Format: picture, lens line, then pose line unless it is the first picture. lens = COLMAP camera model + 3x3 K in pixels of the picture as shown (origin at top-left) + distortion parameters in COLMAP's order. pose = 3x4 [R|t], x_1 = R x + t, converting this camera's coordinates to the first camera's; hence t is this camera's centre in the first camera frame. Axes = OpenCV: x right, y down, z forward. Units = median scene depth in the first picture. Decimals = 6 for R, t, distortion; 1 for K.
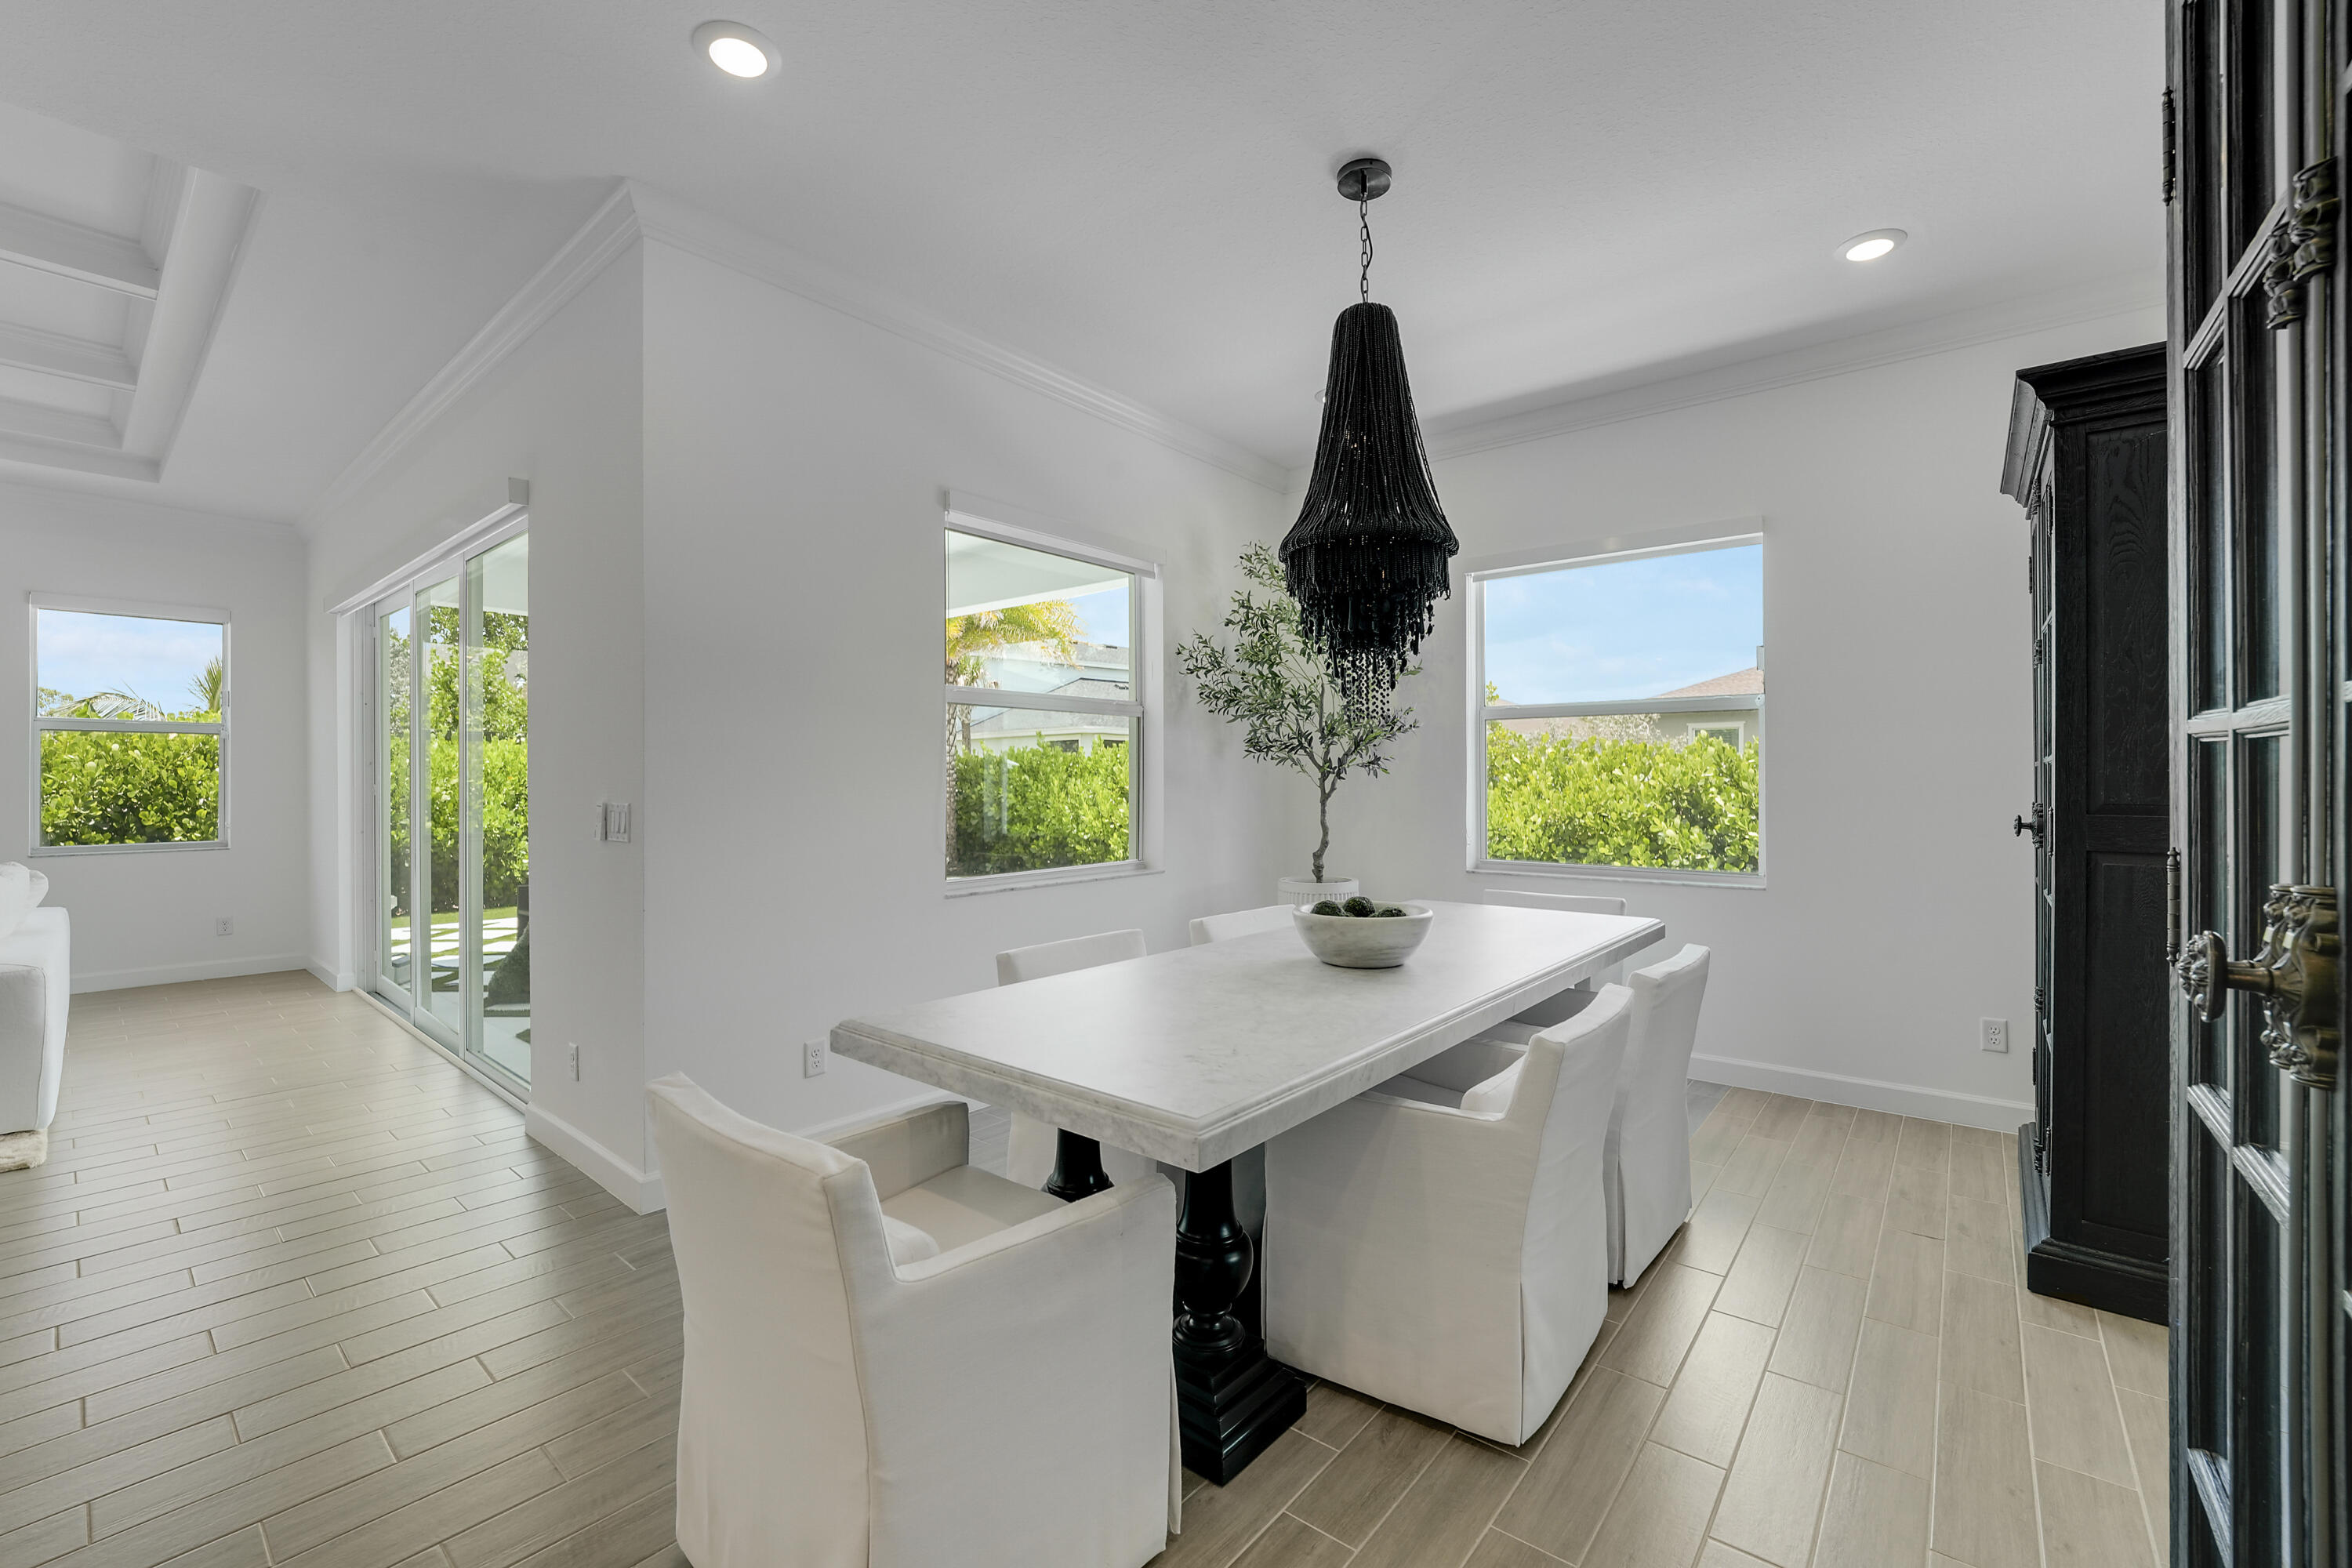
lens RADIAL K [[999.5, 0, 1176.0], [0, 999.5, 784.0], [0, 0, 1]] dist [-0.003202, -0.000181]
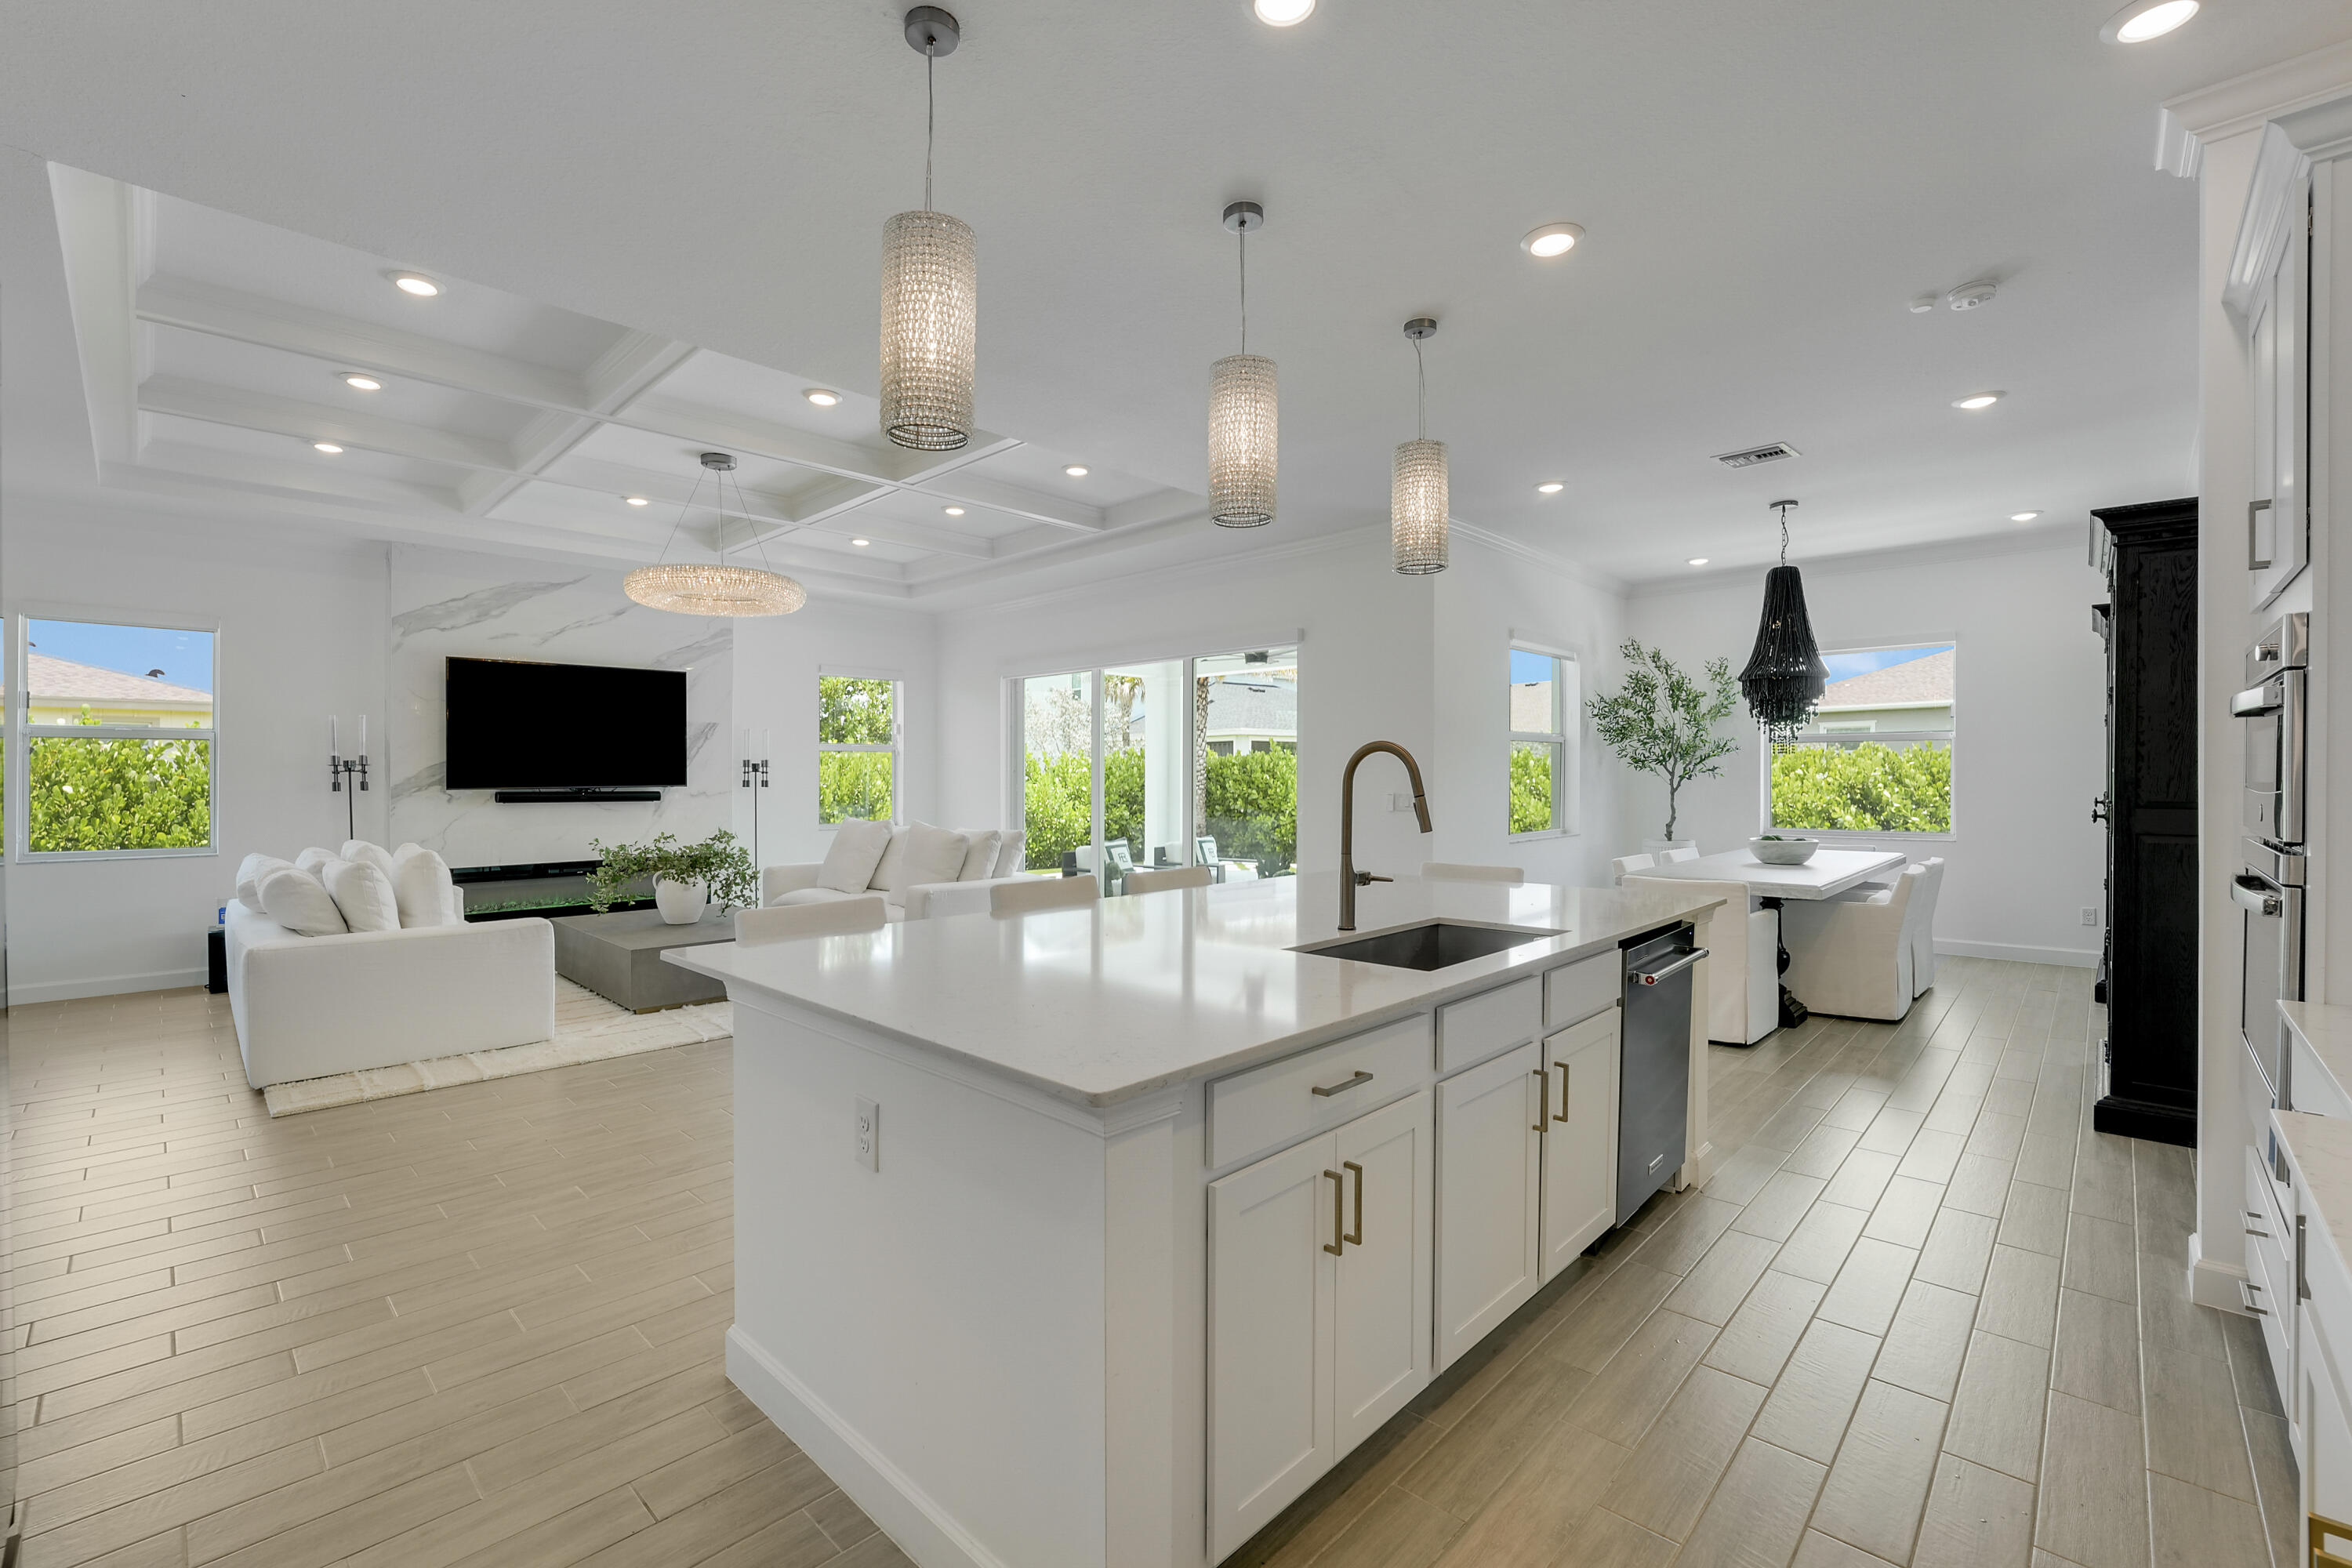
lens RADIAL K [[1024.8, 0, 1179.3], [0, 1024.8, 798.7], [0, 0, 1]] dist [-0.002473, -0.000245]
pose [[0.997993, -0.001800, -0.063300, -0.571294], [0.002898, 0.999847, 0.017254, -0.004870], [0.063259, -0.017403, 0.997845, -0.764967]]
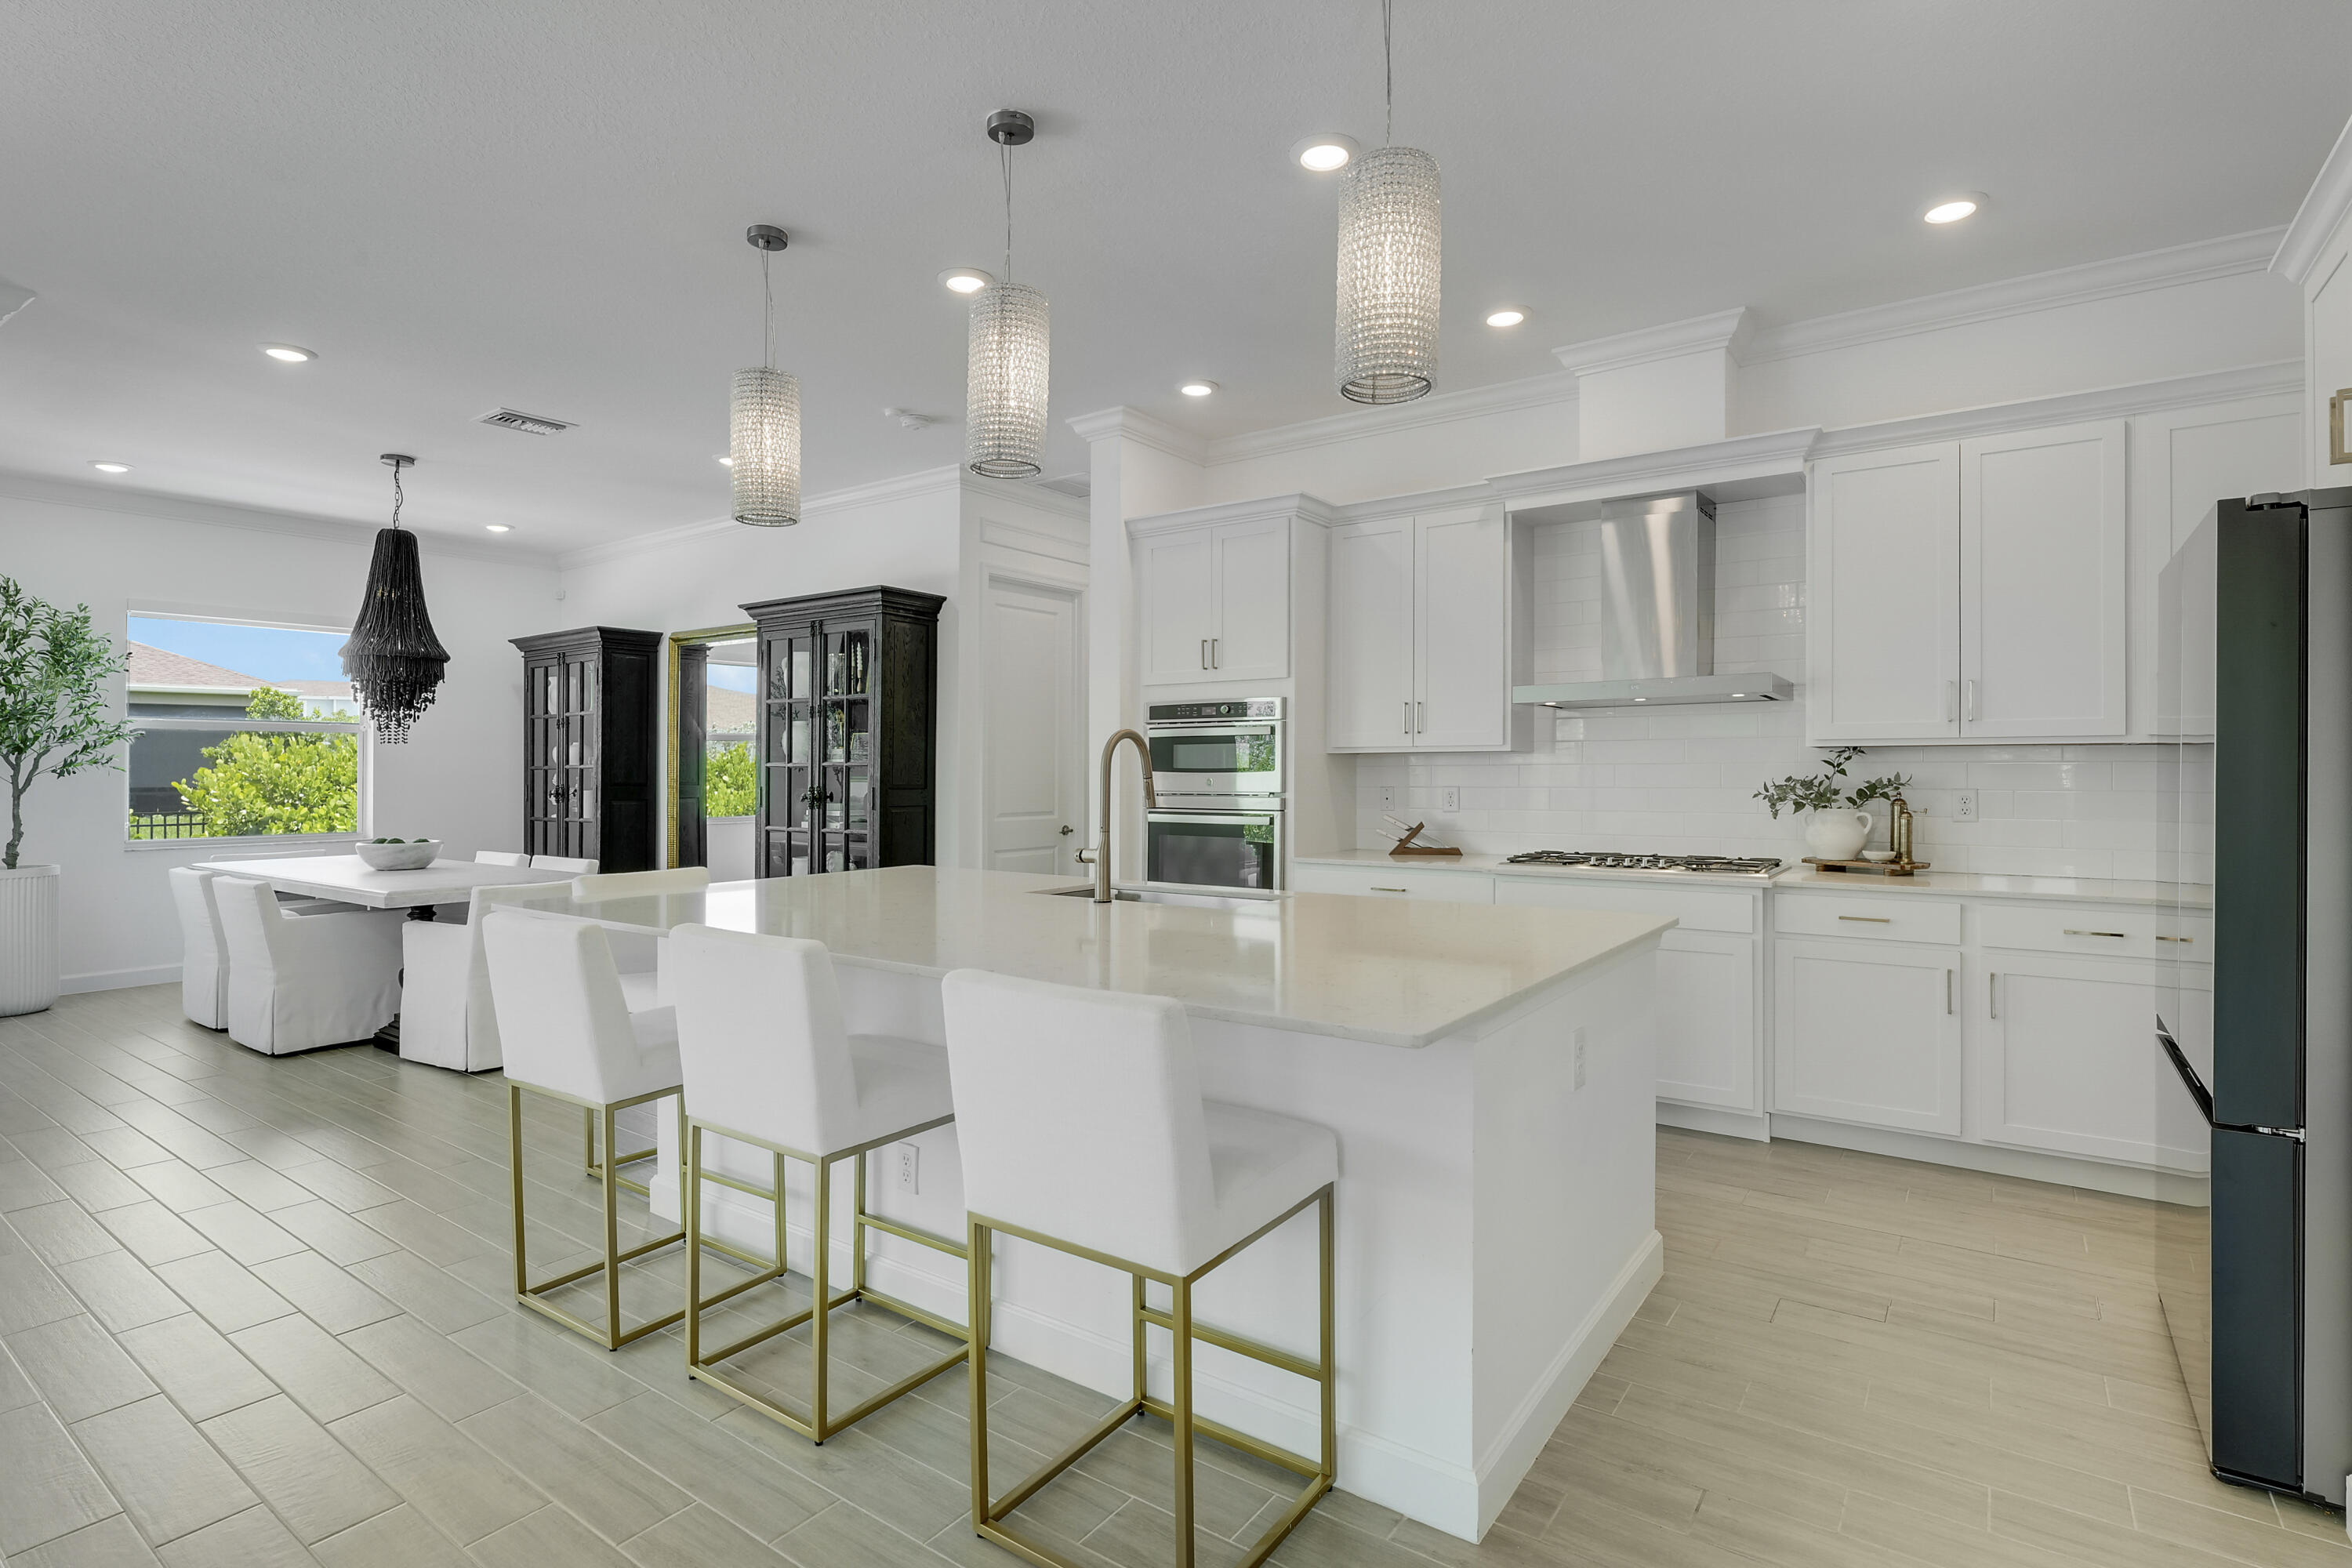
lens RADIAL K [[1106.1, 0, 1184.7], [0, 1106.1, 753.1], [0, 0, 1]] dist [-0.011902, -0.000285]
pose [[-0.072377, 0.017003, 0.997232, -1.159126], [0.007495, 0.999836, -0.016504, -0.000581], [-0.997349, 0.006280, -0.072492, -0.200916]]
